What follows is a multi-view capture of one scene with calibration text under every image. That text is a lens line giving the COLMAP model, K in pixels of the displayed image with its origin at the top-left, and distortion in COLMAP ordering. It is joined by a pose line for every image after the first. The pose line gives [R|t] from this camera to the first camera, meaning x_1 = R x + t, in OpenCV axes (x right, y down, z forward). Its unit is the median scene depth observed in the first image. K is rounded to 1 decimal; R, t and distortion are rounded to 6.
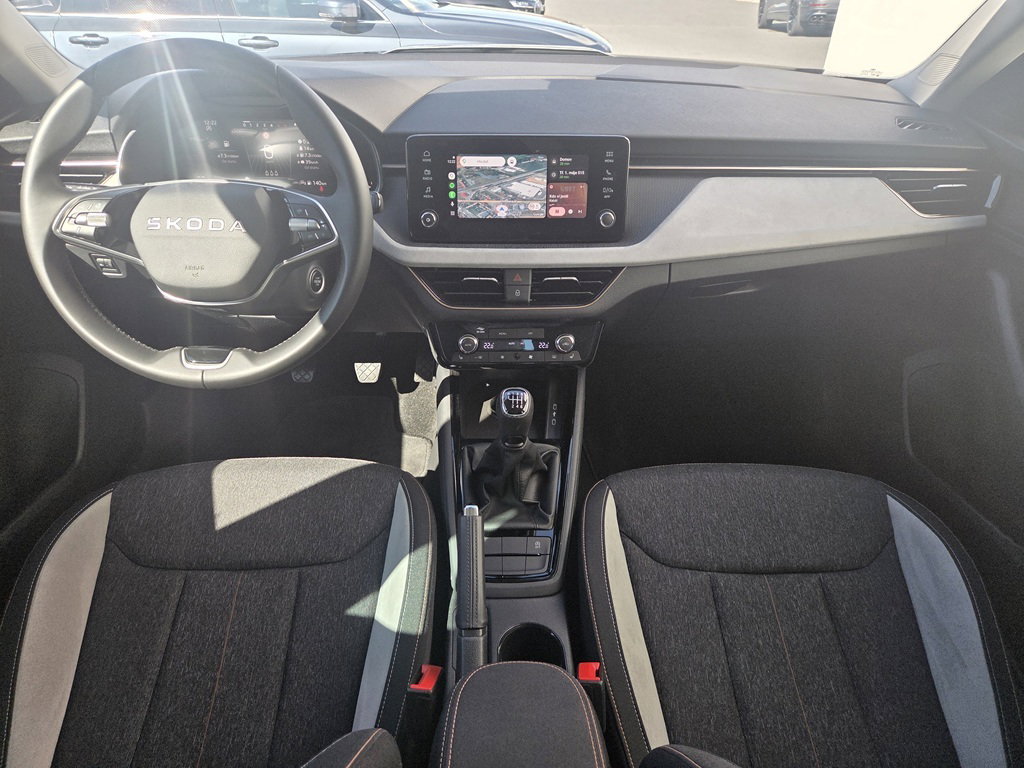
lens RADIAL K [[694.2, 0, 518.3], [0, 694.2, 392.8], [0, 0, 1]] dist [0.035959, -0.039718]
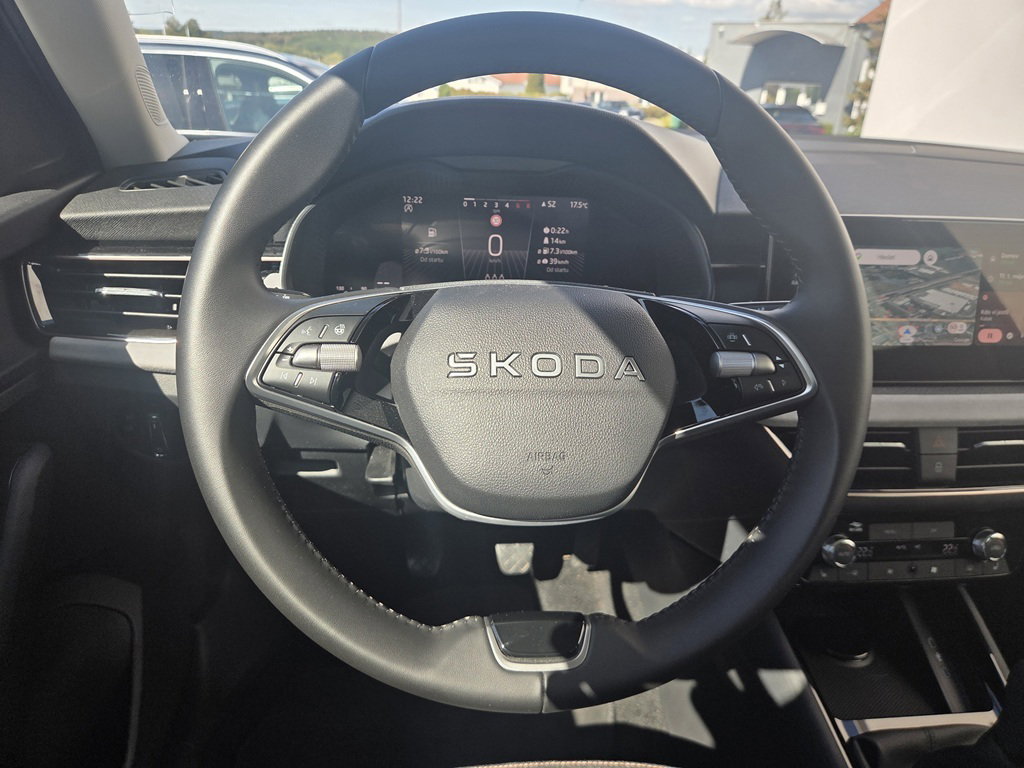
lens RADIAL K [[694.2, 0, 504.3], [0, 694.2, 377.8], [0, 0, 1]] dist [0.035959, -0.039718]
pose [[0.997118, -0.005012, 0.075697, -0.430250], [0.019164, 0.982093, -0.187419, -0.117169], [-0.073402, 0.188330, 0.979359, 0.436237]]
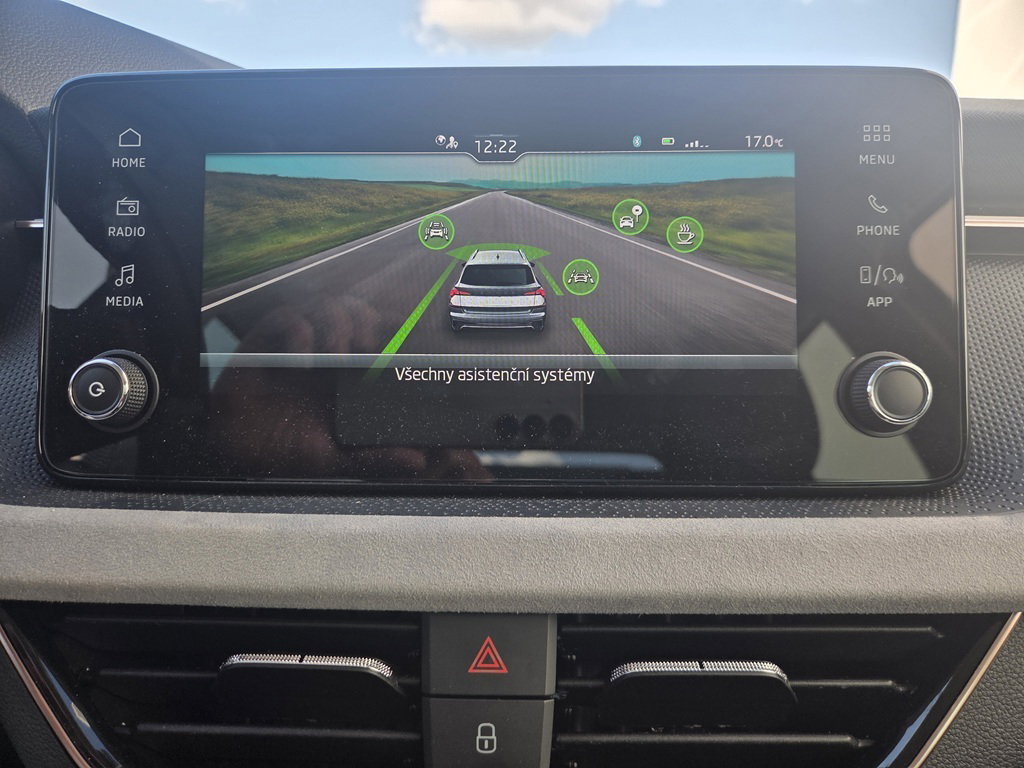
lens RADIAL K [[694.2, 0, 517.8], [0, 694.2, 401.9], [0, 0, 1]] dist [0.035959, -0.039718]
pose [[0.998329, -0.002805, -0.057722, 0.020575], [-0.019974, 0.920519, -0.390187, -0.159443], [0.054229, 0.390688, 0.918924, 0.802052]]
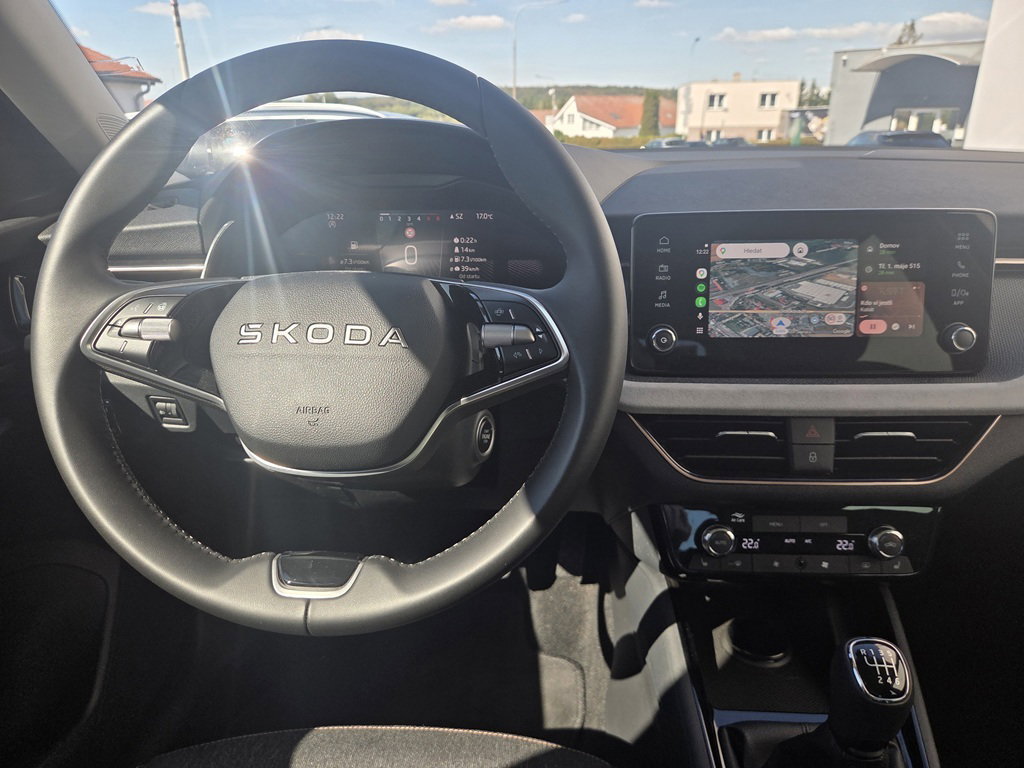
lens RADIAL K [[694.2, 0, 506.5], [0, 694.2, 388.6], [0, 0, 1]] dist [0.035959, -0.039718]
pose [[0.995709, -0.001785, -0.092517, -0.213384], [-0.019932, 0.972207, -0.233274, -0.057644], [0.090362, 0.234117, 0.968000, 0.392239]]
